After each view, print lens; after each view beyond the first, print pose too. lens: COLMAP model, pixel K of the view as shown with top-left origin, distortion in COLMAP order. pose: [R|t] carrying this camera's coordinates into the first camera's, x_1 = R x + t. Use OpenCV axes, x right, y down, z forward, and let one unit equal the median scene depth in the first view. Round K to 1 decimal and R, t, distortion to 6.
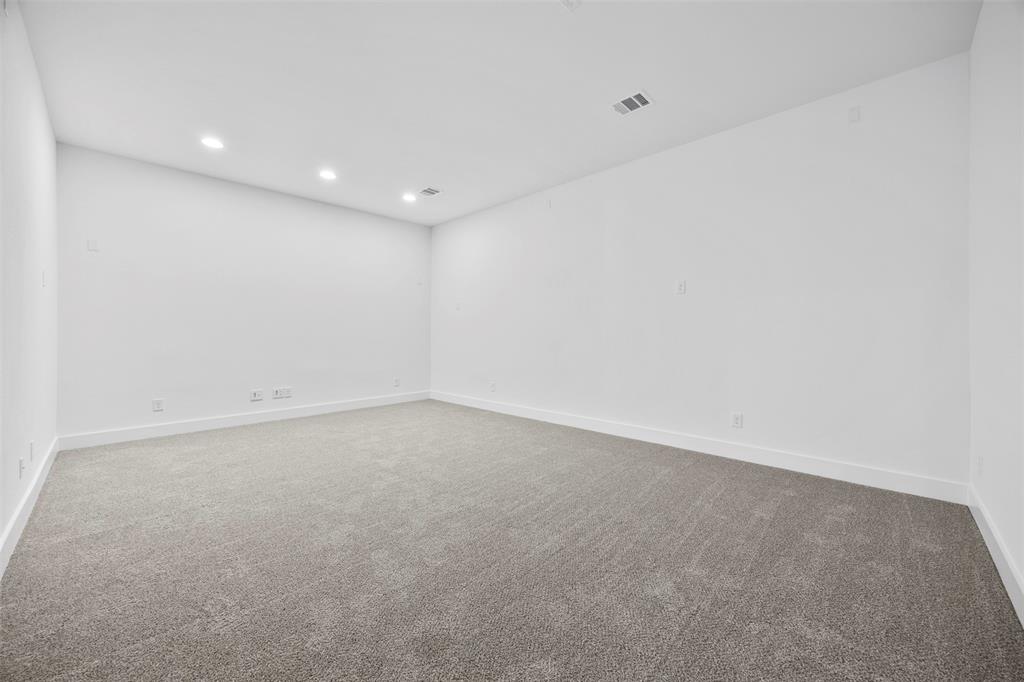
lens RADIAL K [[398.5, 0, 513.4], [0, 398.5, 337.7], [0, 0, 1]] dist [-0.001194, -0.000636]
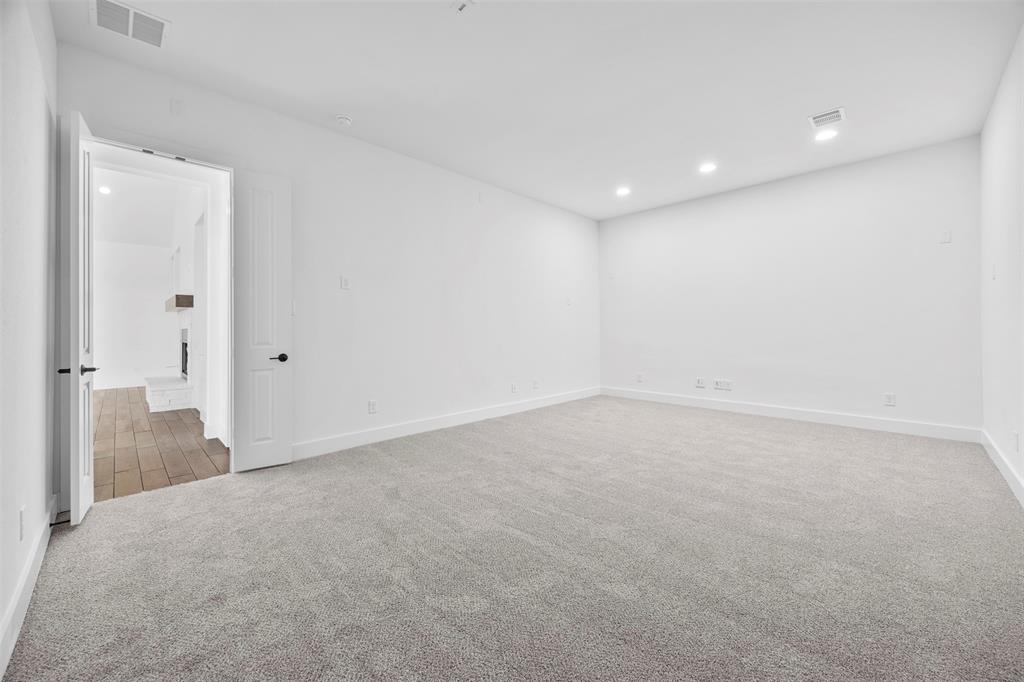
lens RADIAL K [[398.5, 0, 513.4], [0, 398.5, 334.2], [0, 0, 1]] dist [-0.001194, -0.000636]
pose [[-0.035528, 0.010740, -0.999311, 0.486894], [-0.009349, 0.999895, 0.011079, -0.000443], [0.999325, 0.009736, -0.035424, 0.492945]]
